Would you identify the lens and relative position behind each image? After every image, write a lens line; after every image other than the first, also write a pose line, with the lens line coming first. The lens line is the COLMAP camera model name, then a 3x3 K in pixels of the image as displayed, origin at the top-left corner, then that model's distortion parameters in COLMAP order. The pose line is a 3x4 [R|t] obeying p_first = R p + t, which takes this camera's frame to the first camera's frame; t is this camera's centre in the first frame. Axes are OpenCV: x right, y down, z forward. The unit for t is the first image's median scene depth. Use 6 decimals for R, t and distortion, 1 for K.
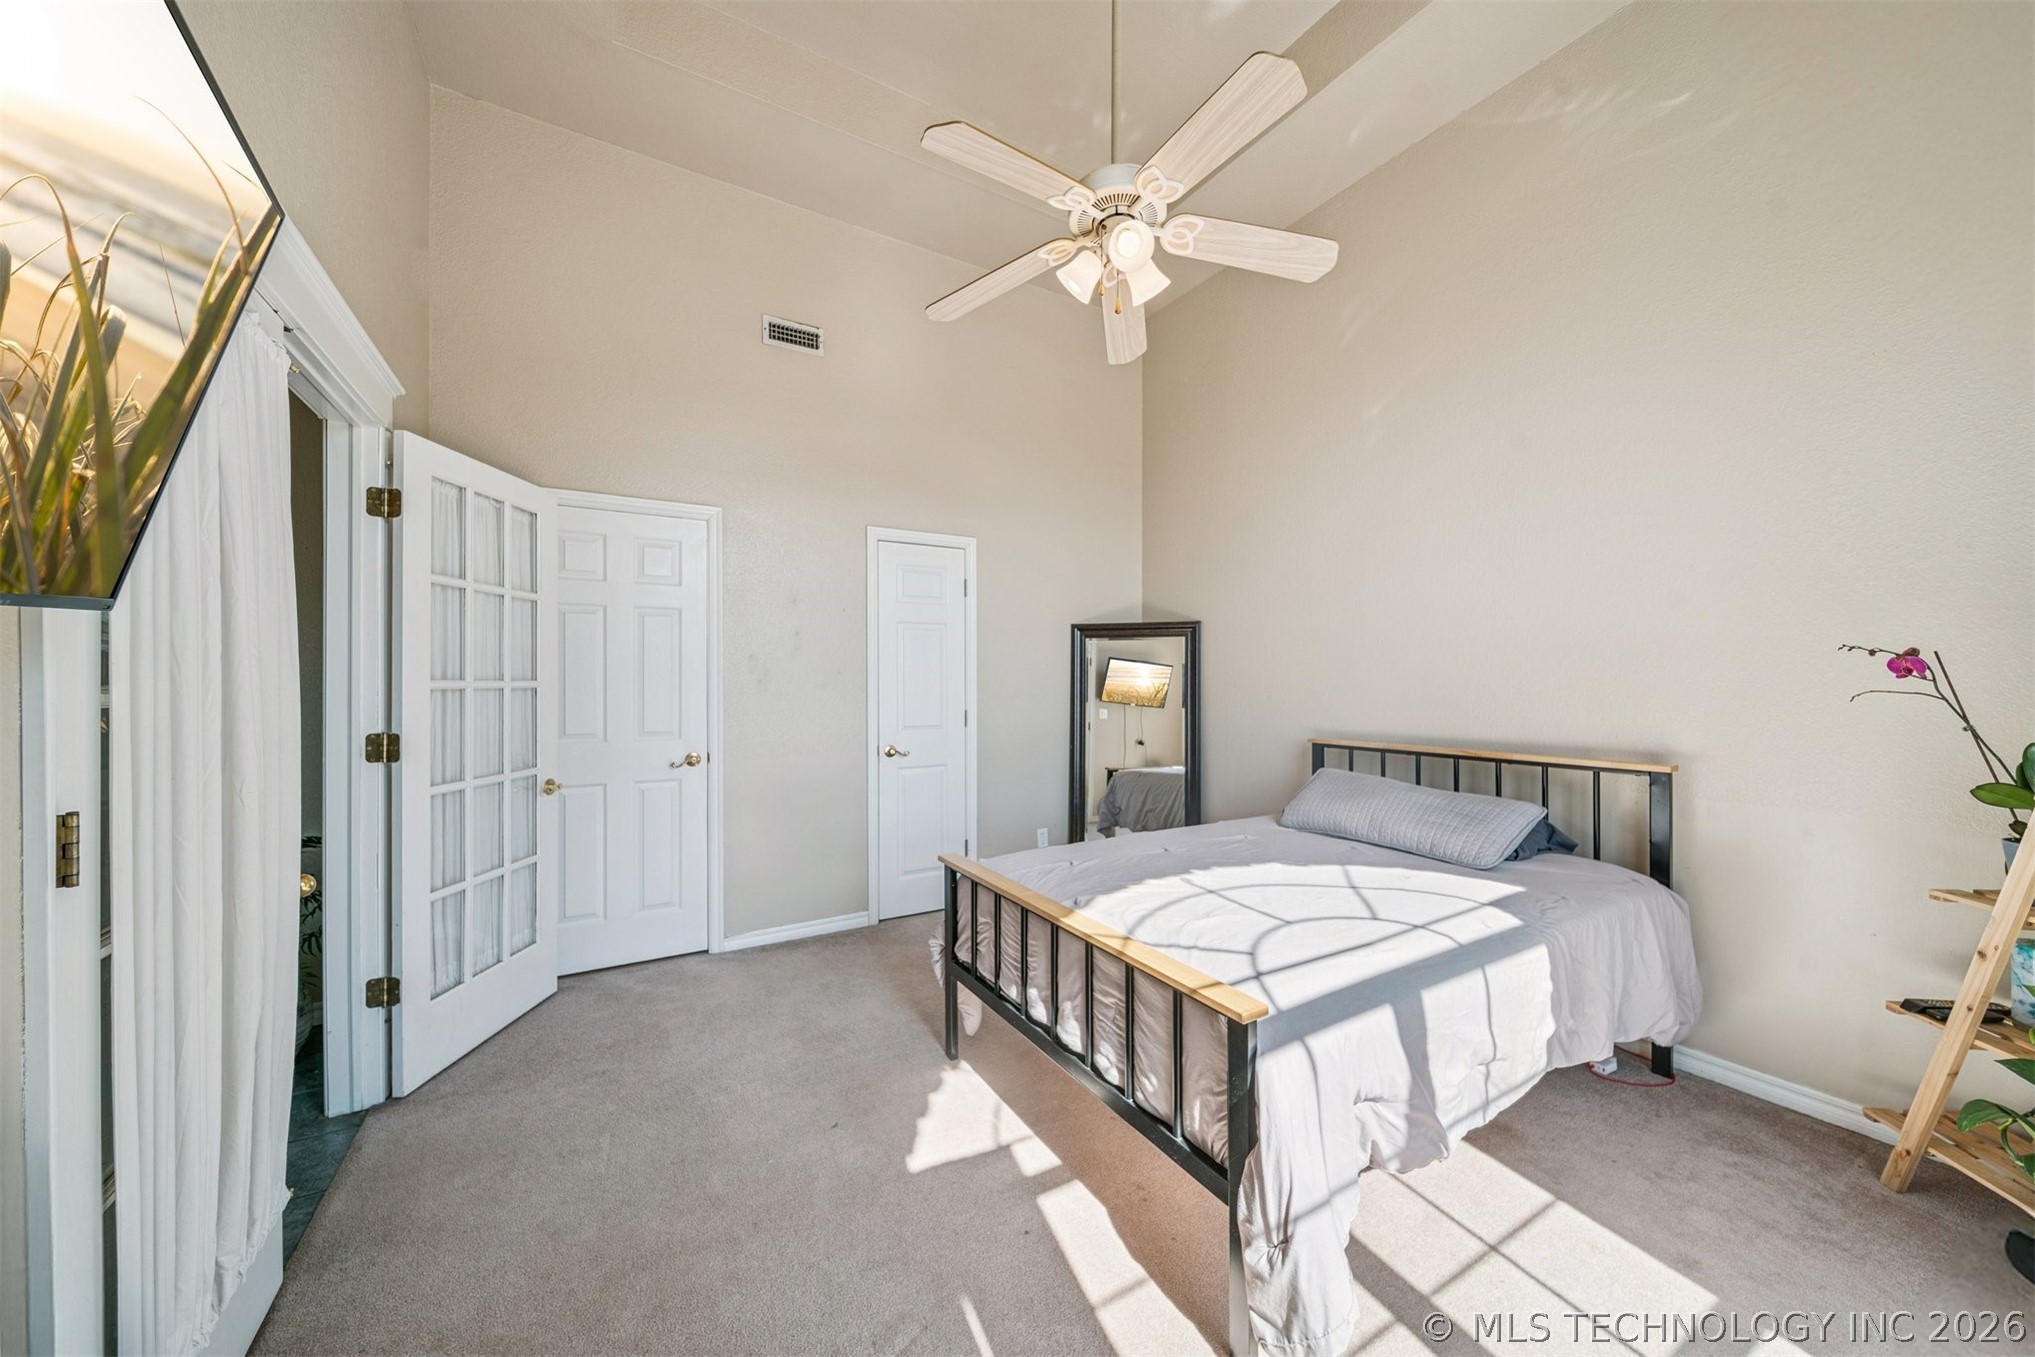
lens RADIAL K [[724.8, 0, 1036.3], [0, 724.8, 681.2], [0, 0, 1]] dist [-0.002776, -0.000407]
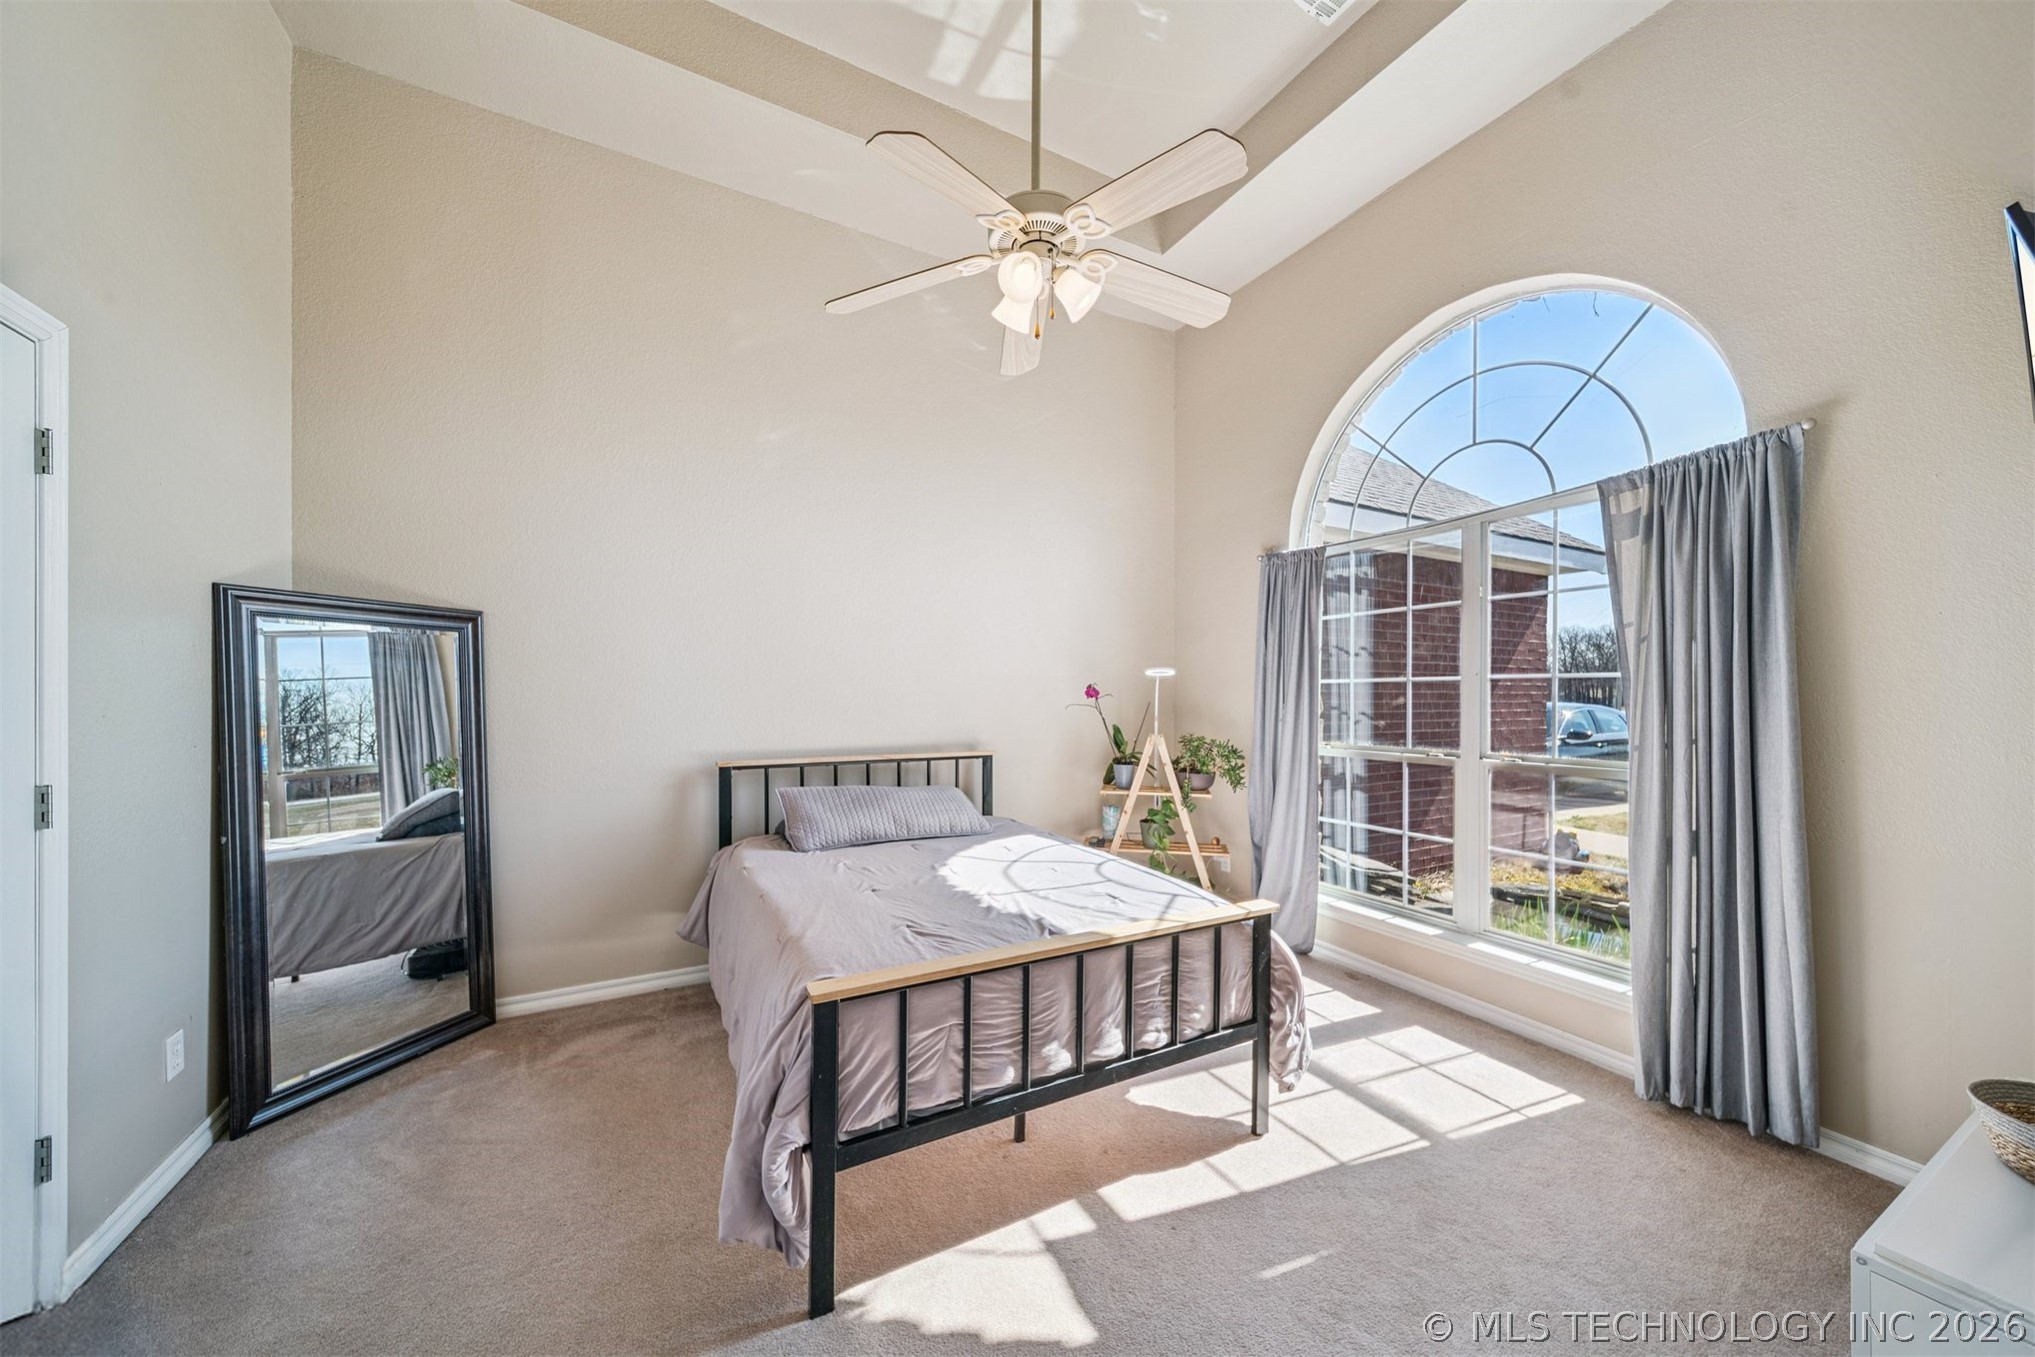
lens RADIAL K [[724.8, 0, 1027.5], [0, 724.8, 693.6], [0, 0, 1]] dist [-0.002776, -0.000407]
pose [[0.025795, 0.003034, 0.999663, -0.911696], [-0.001990, 0.999994, -0.002984, -0.011378], [-0.999665, -0.001912, 0.025801, 1.007150]]
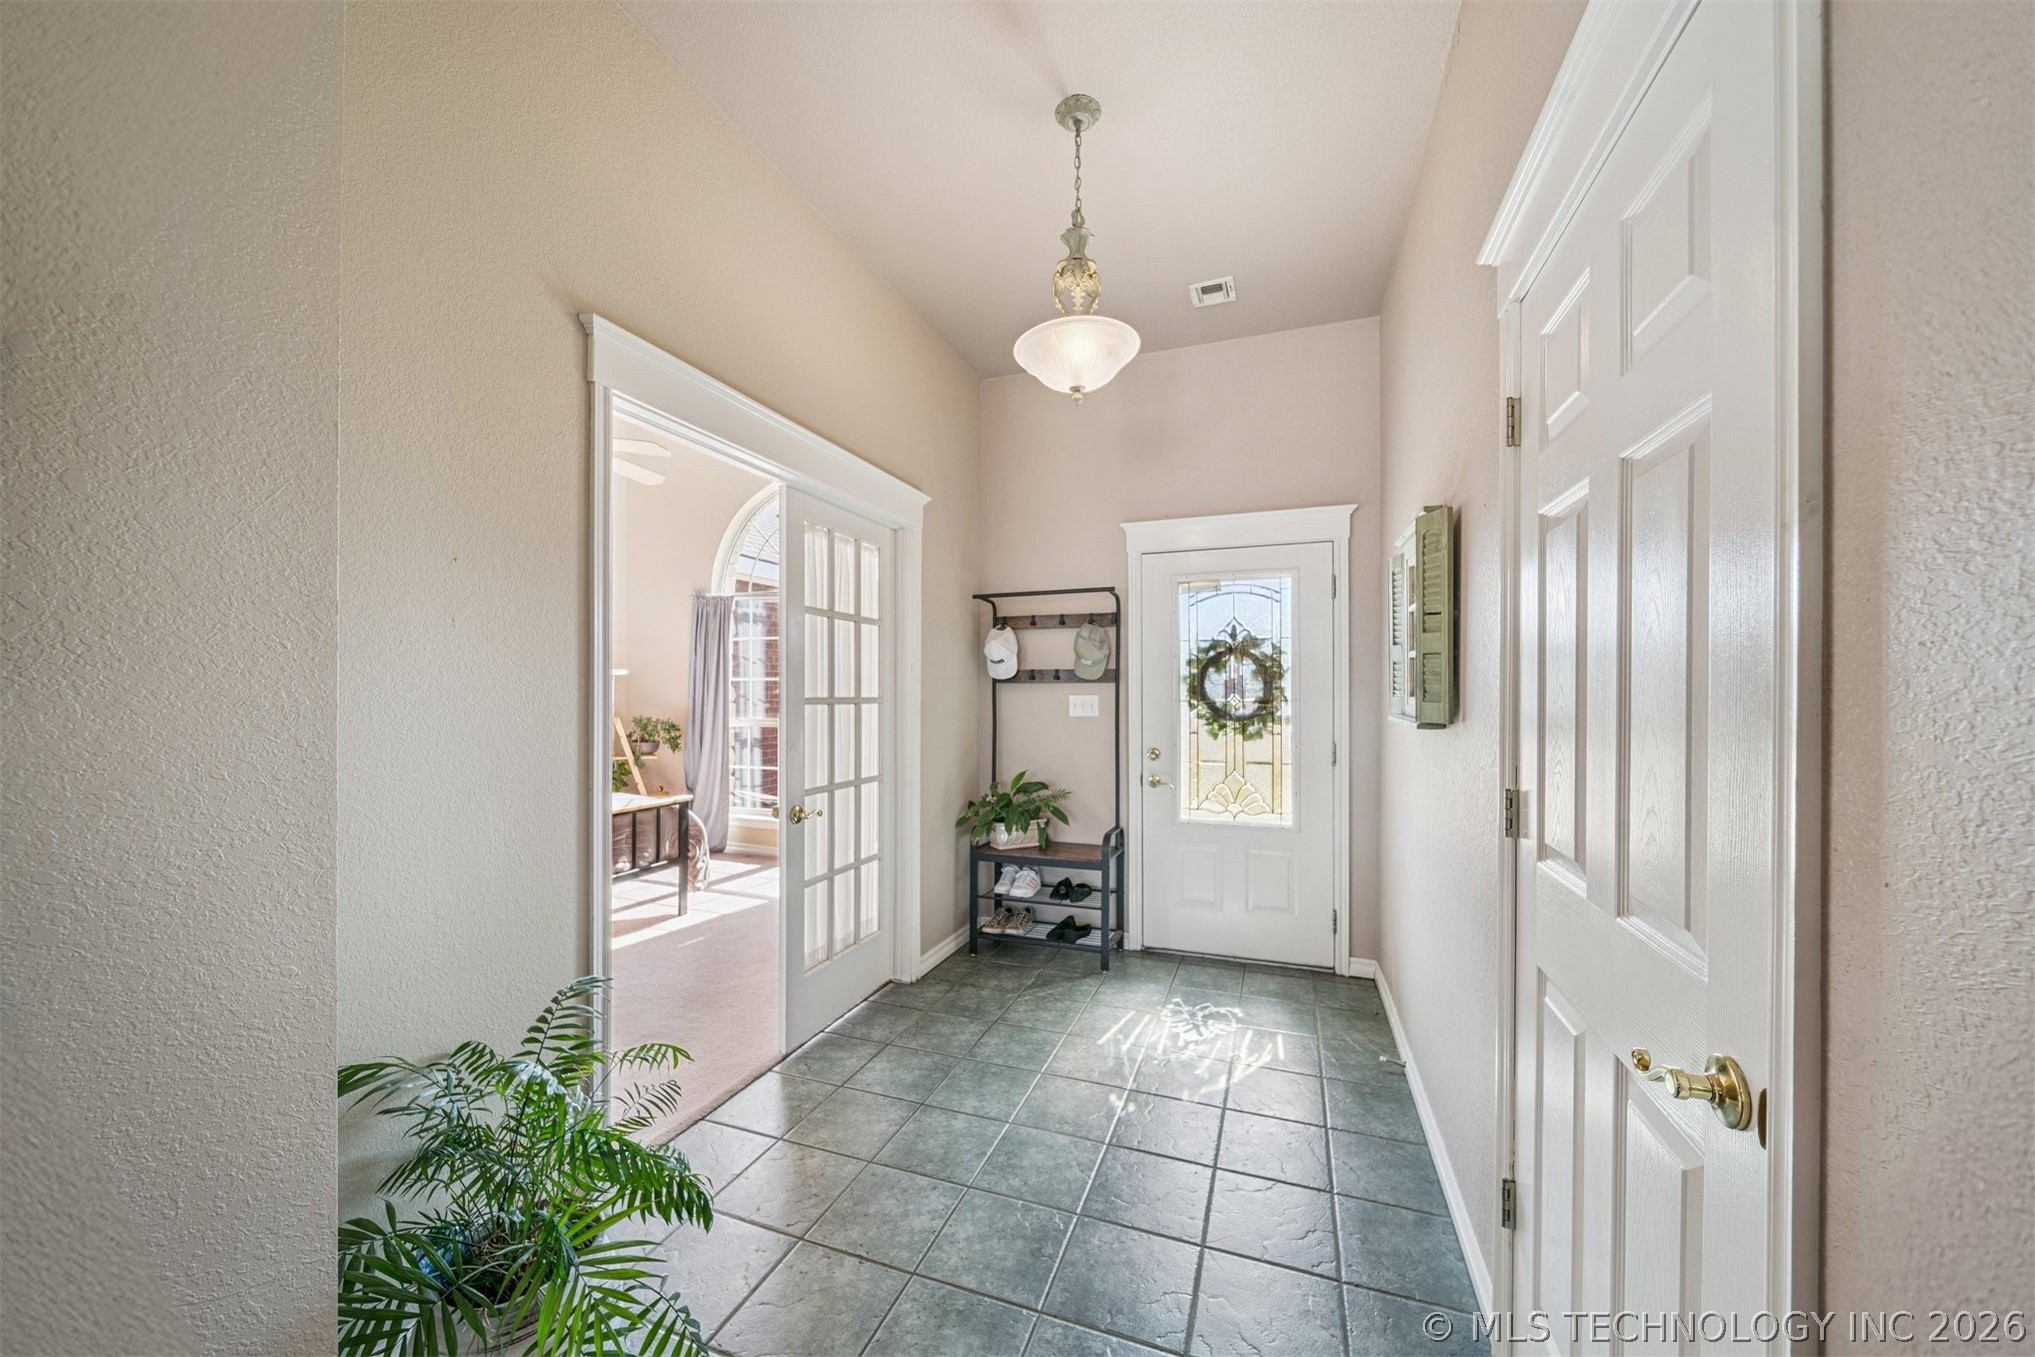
lens RADIAL K [[724.8, 0, 1022.6], [0, 724.8, 690.0], [0, 0, 1]] dist [-0.002776, -0.000407]
pose [[-0.633324, -0.002221, 0.773883, -2.073028], [-0.000088, 0.999996, 0.002797, -0.014808], [-0.773887, 0.001703, -0.633322, 1.253449]]
